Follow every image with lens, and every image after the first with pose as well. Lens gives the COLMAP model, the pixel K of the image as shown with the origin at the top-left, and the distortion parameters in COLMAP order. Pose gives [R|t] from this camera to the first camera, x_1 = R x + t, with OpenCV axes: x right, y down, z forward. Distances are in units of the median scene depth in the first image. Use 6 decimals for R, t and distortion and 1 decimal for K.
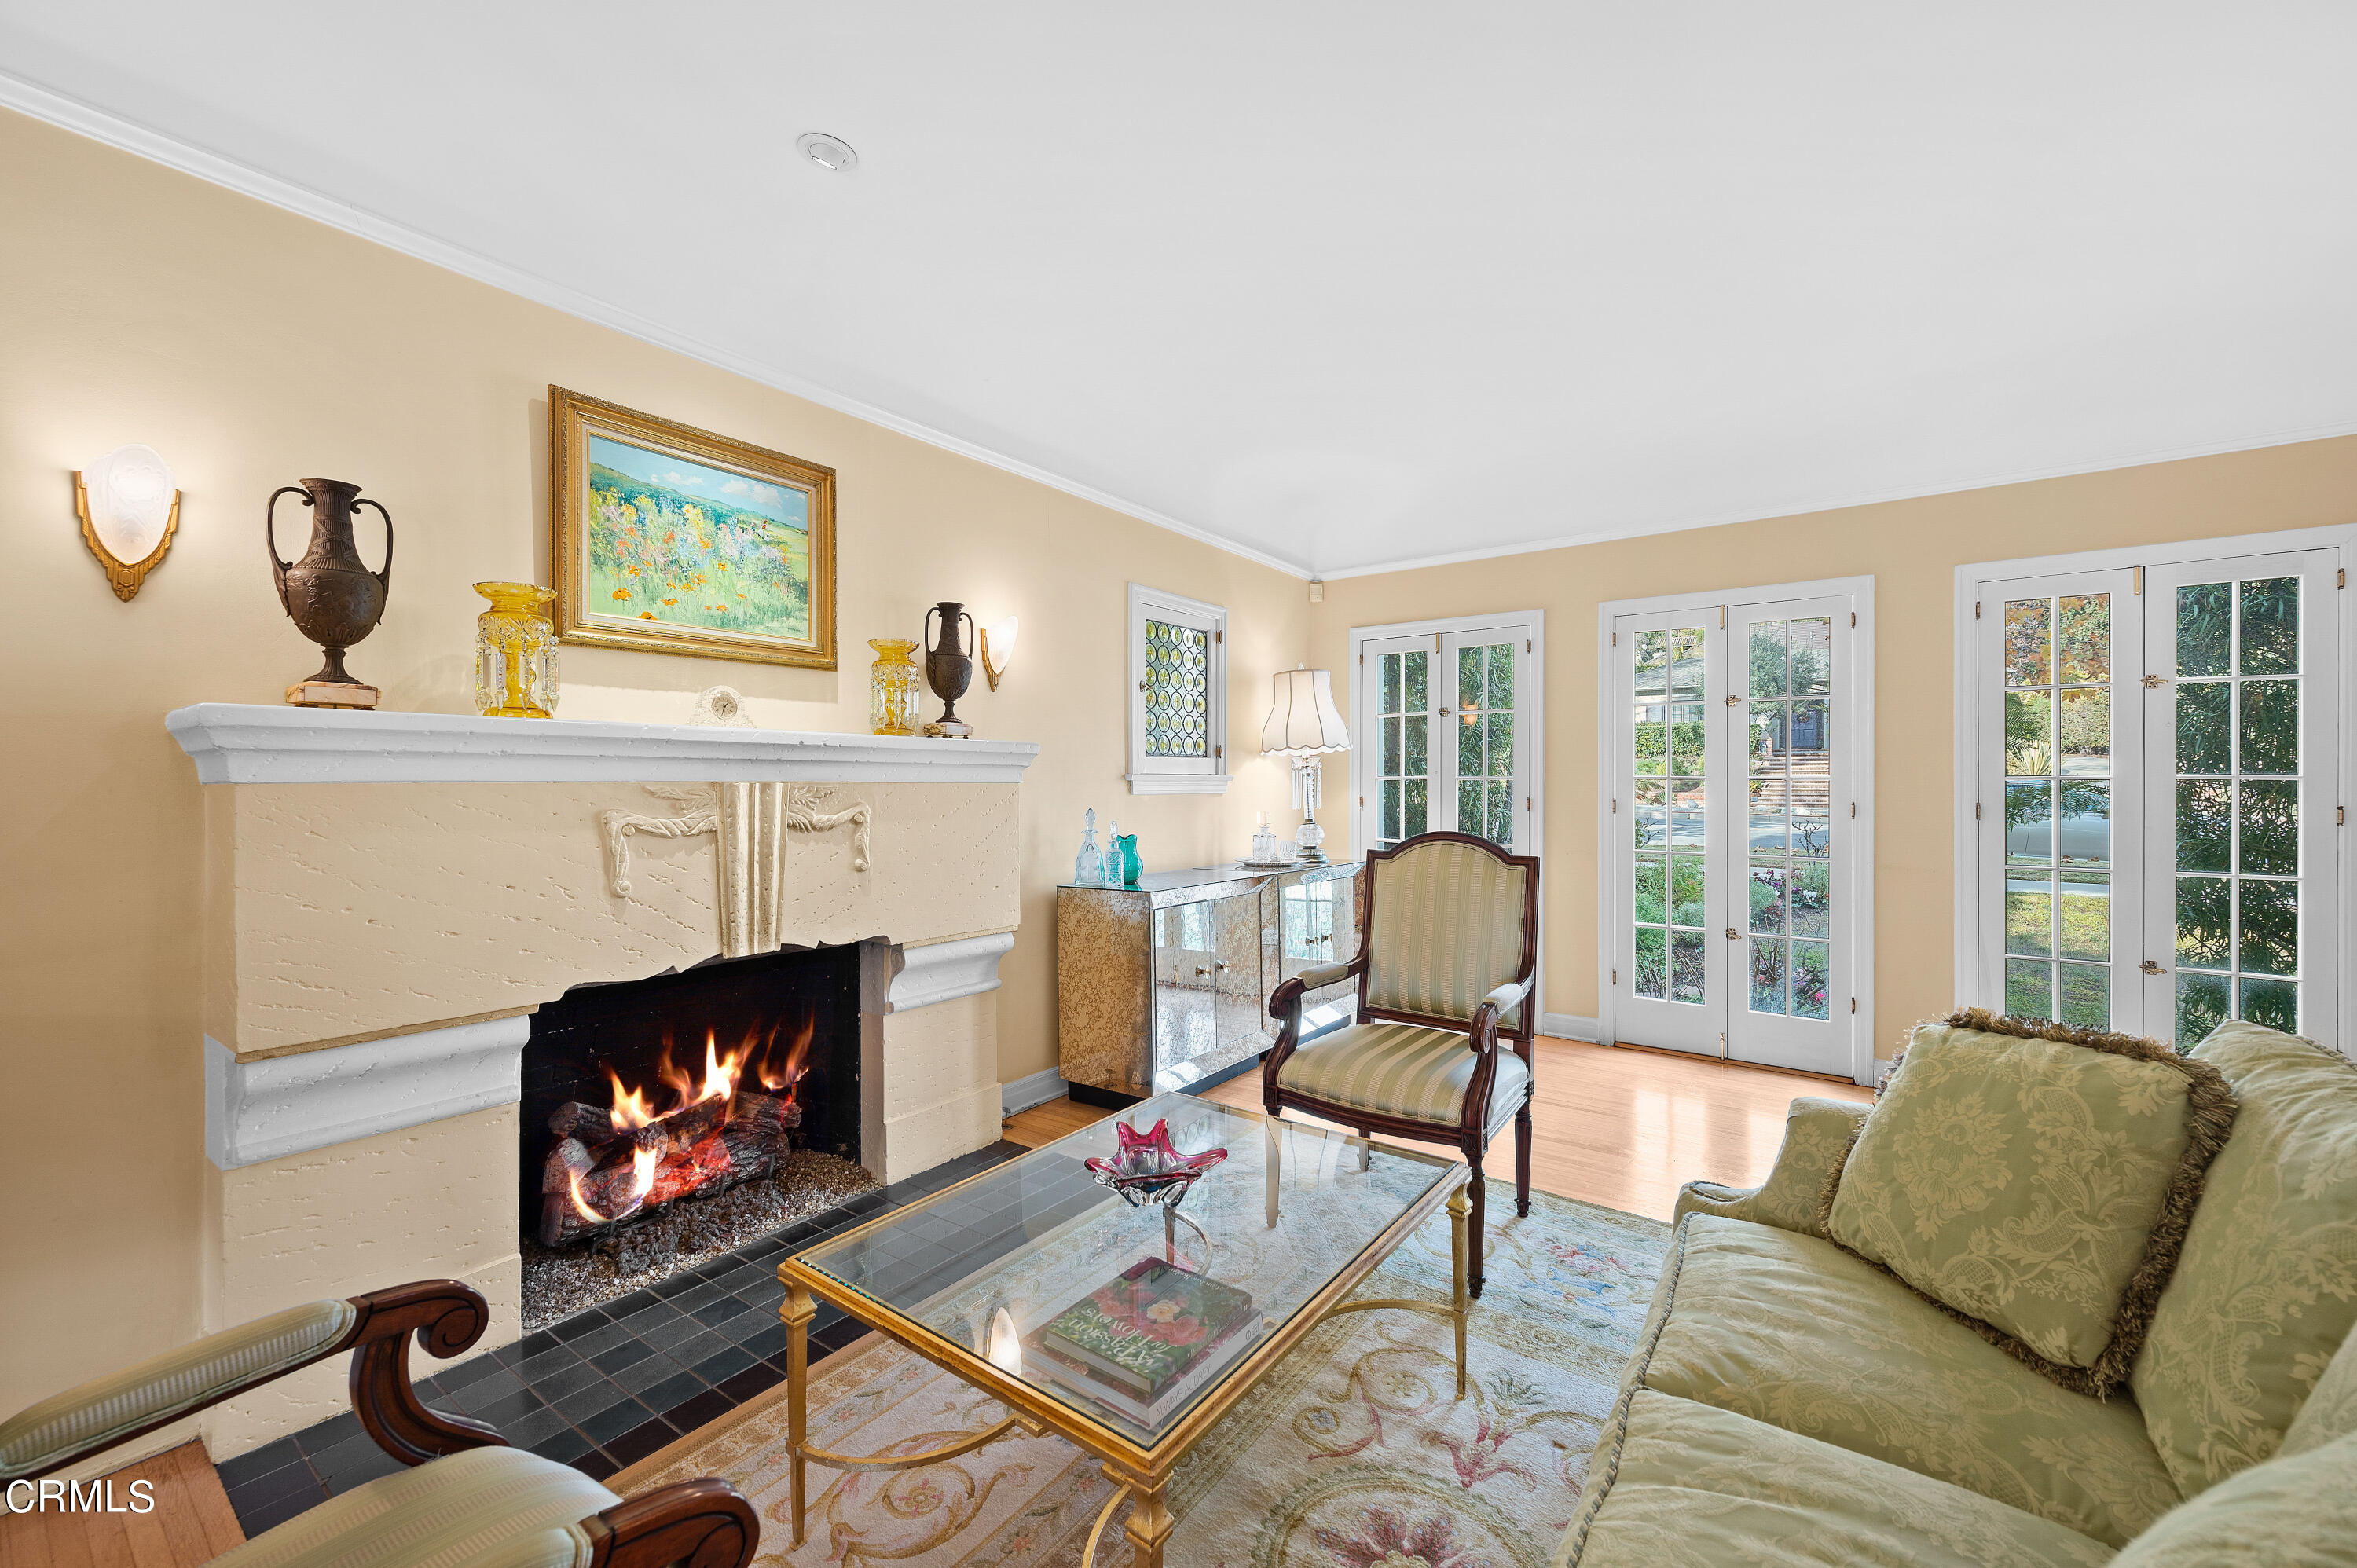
lens RADIAL K [[941.3, 0, 1200.1], [0, 941.3, 773.6], [0, 0, 1]] dist [0.001565, -0.000654]
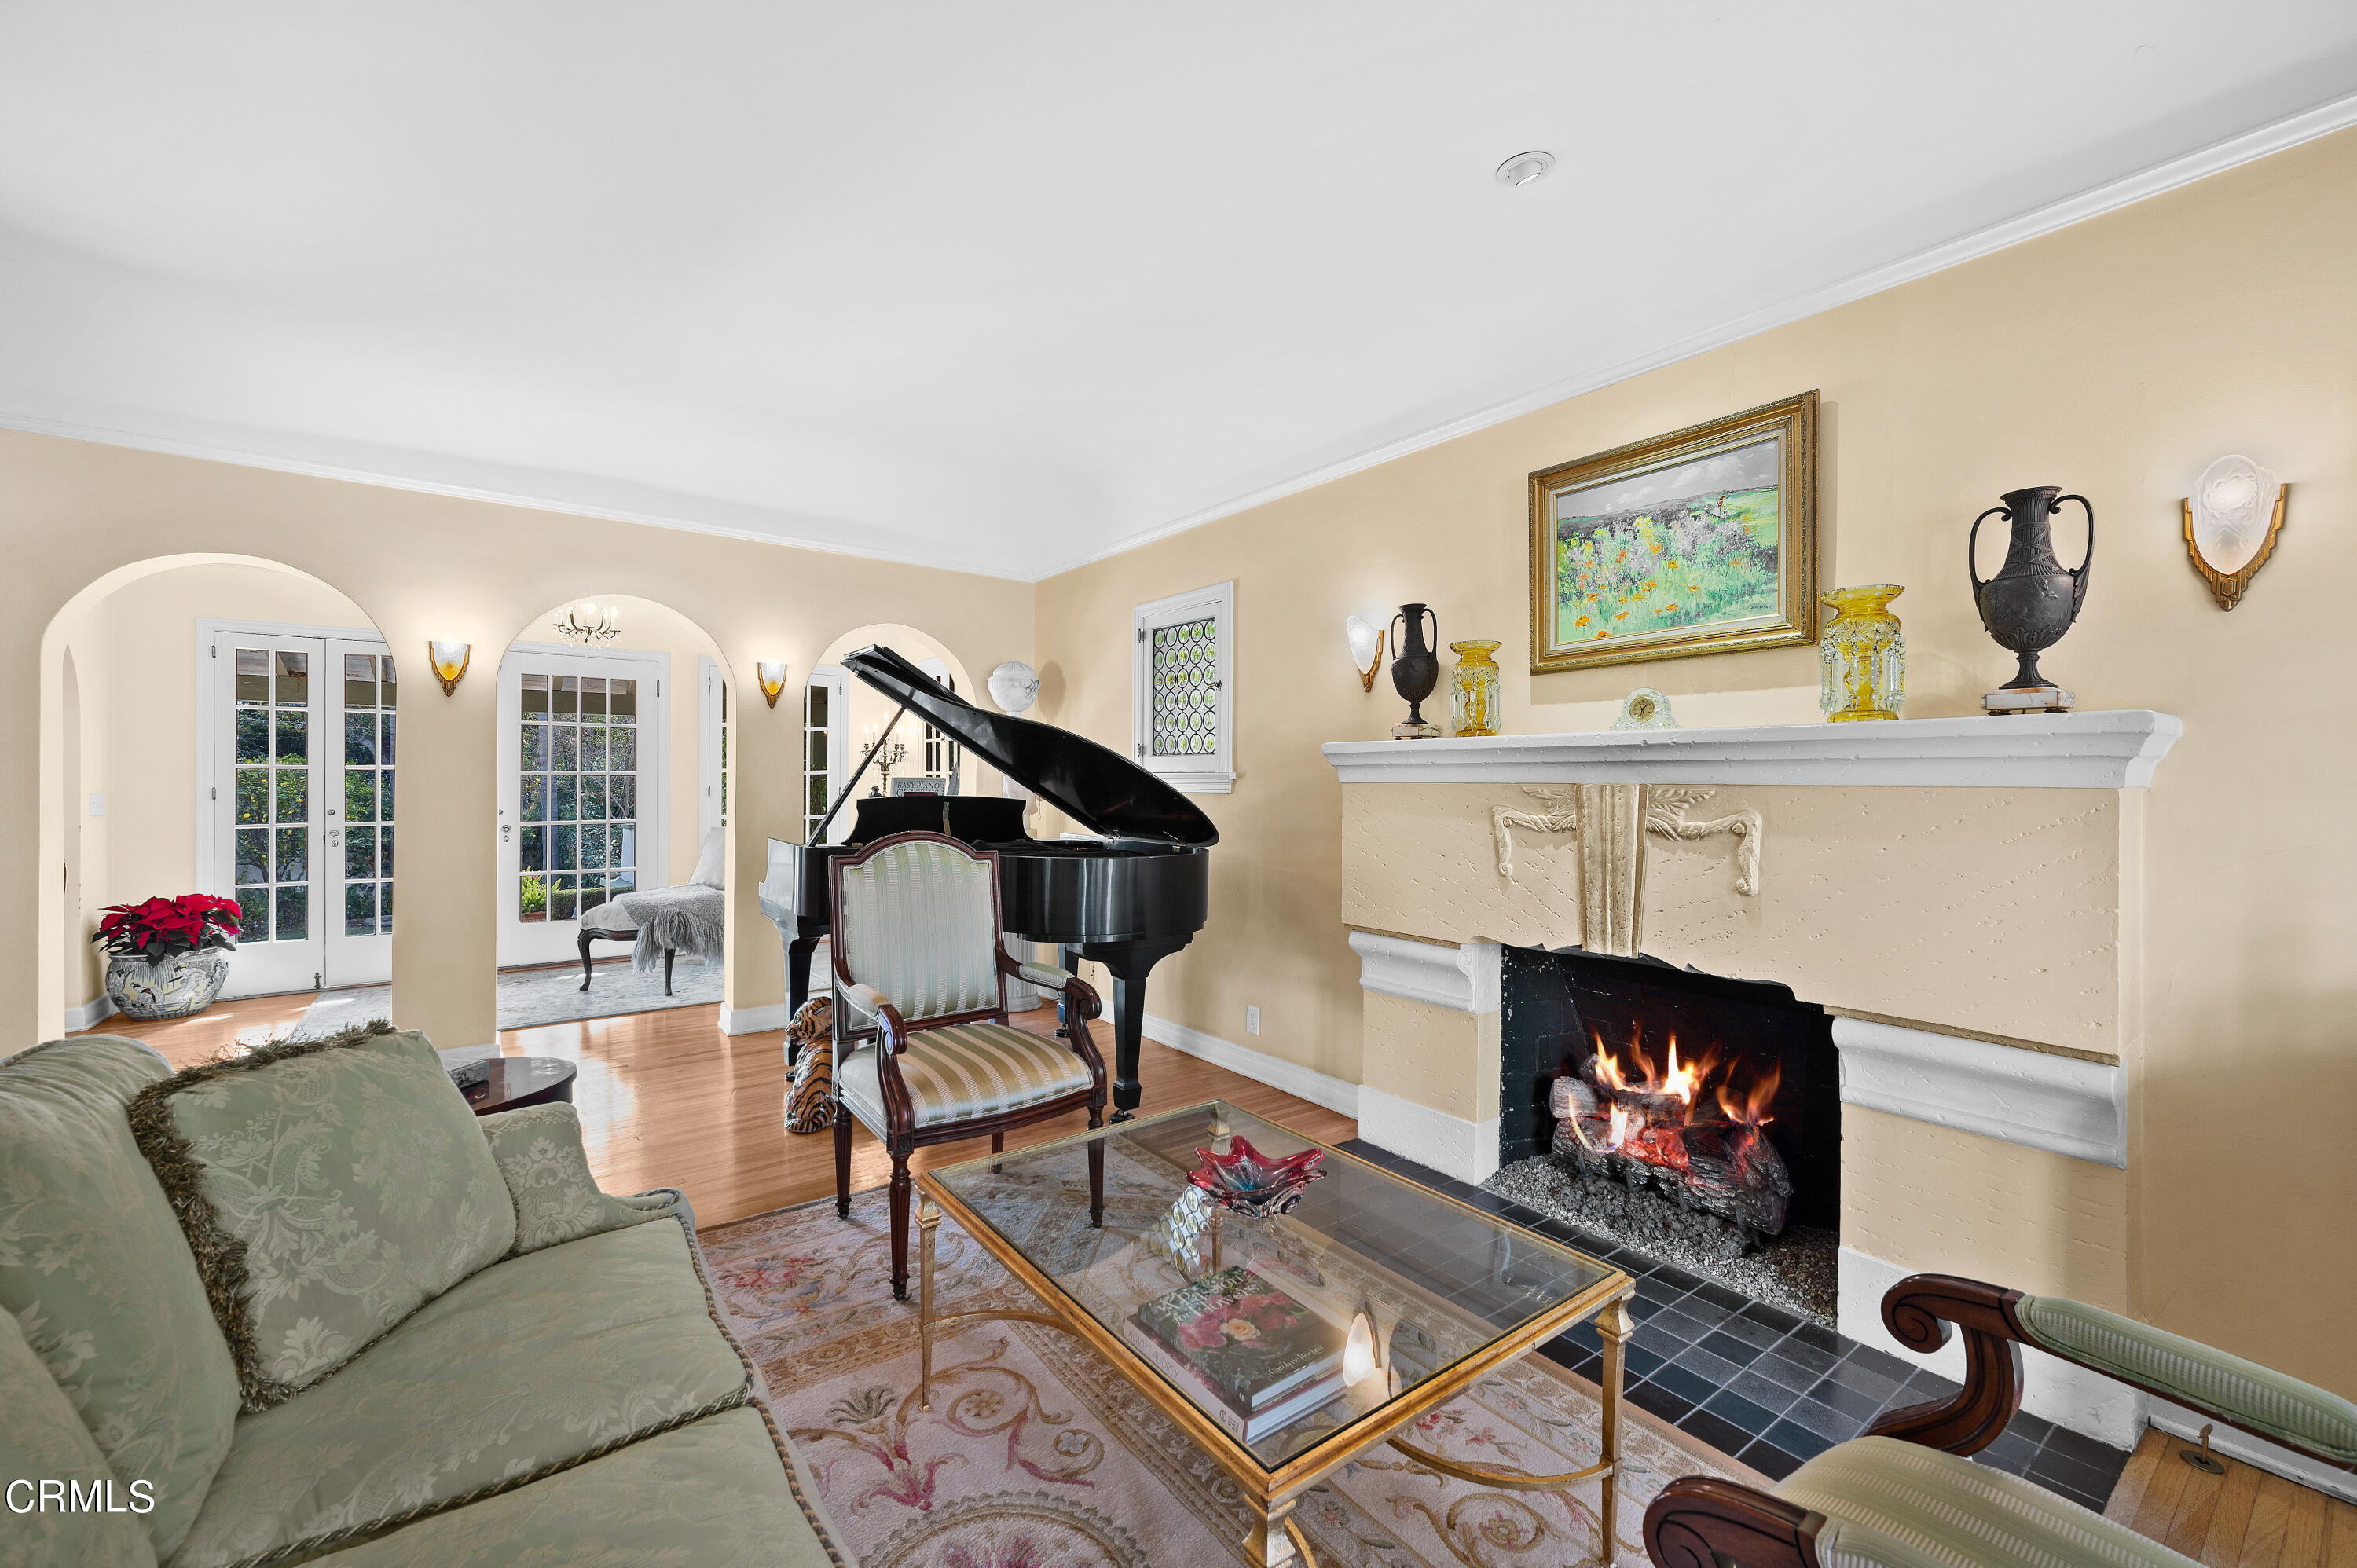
lens RADIAL K [[941.3, 0, 1195.6], [0, 941.3, 802.5], [0, 0, 1]] dist [0.001565, -0.000654]
pose [[-0.285090, 0.017669, -0.958338, 0.479851], [0.004409, 0.999844, 0.017123, 0.007704], [0.958491, 0.000657, -0.285123, 0.662492]]
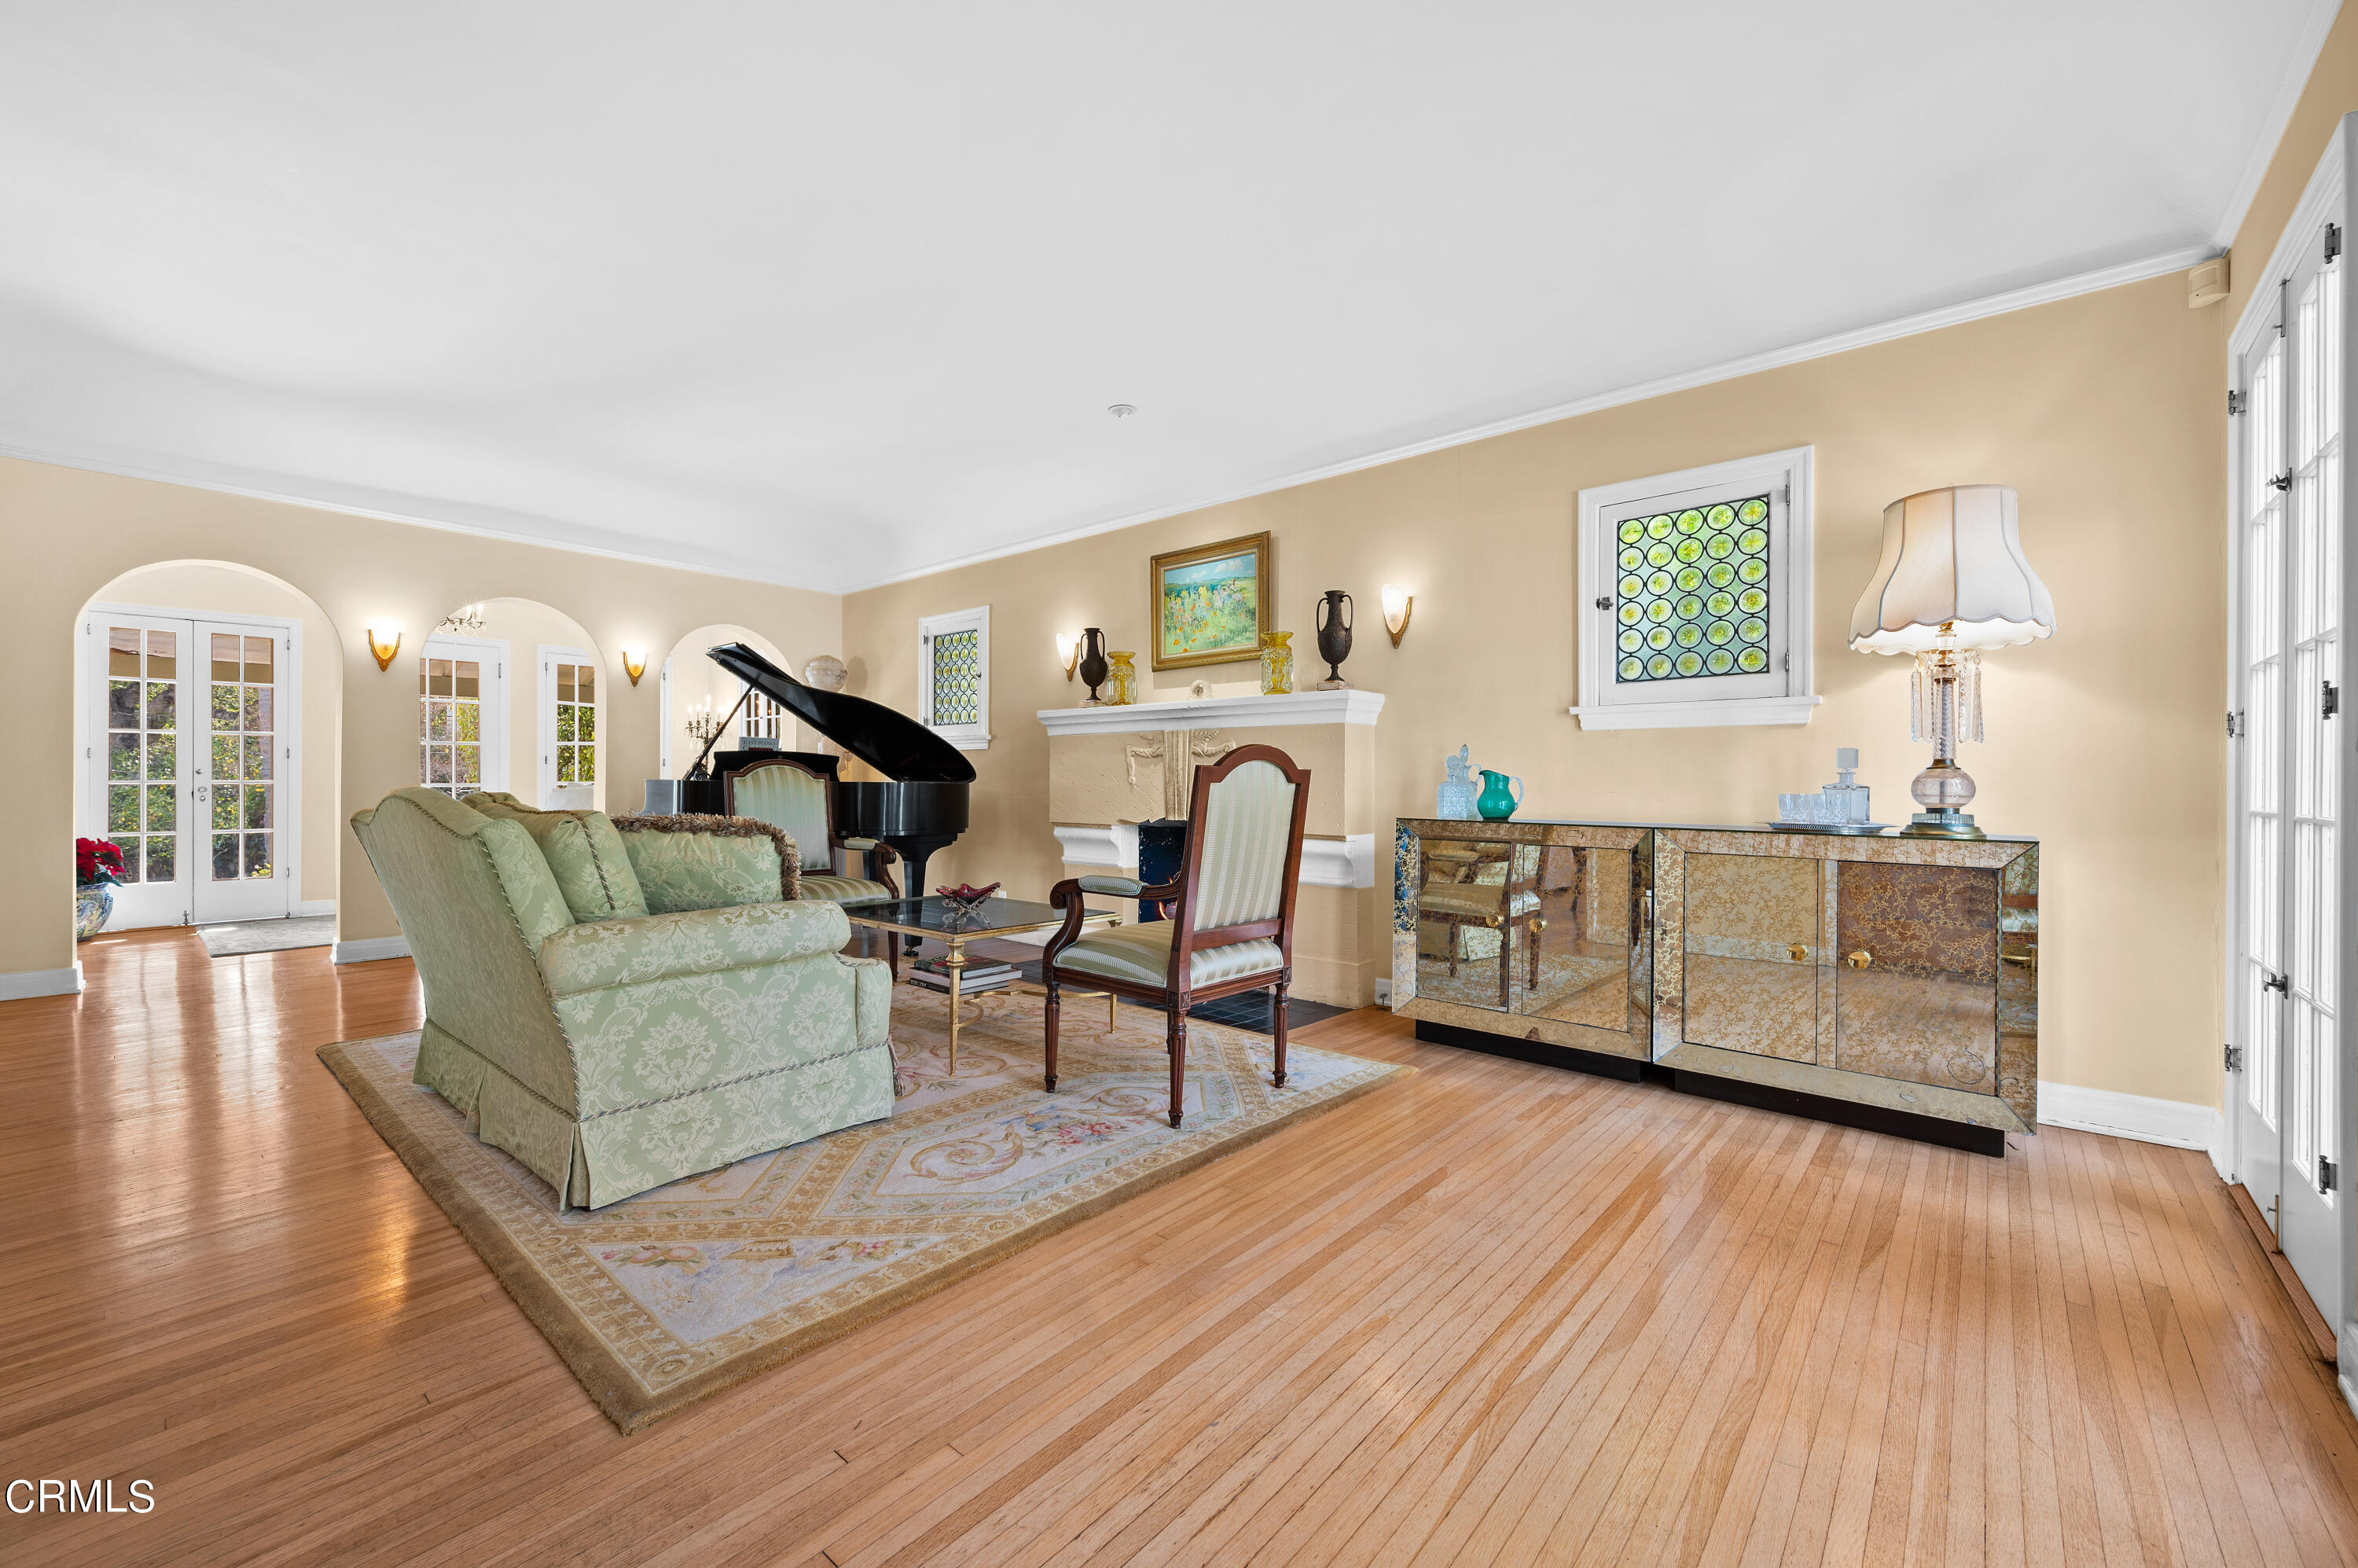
lens RADIAL K [[941.7, 0, 1177.7], [0, 941.7, 792.3], [0, 0, 1]] dist [0.001565, -0.000654]
pose [[-0.097871, 0.006761, -0.995176, 1.092613], [0.004479, 0.999970, 0.006353, 0.095008], [0.995189, -0.003835, -0.097898, 0.912412]]
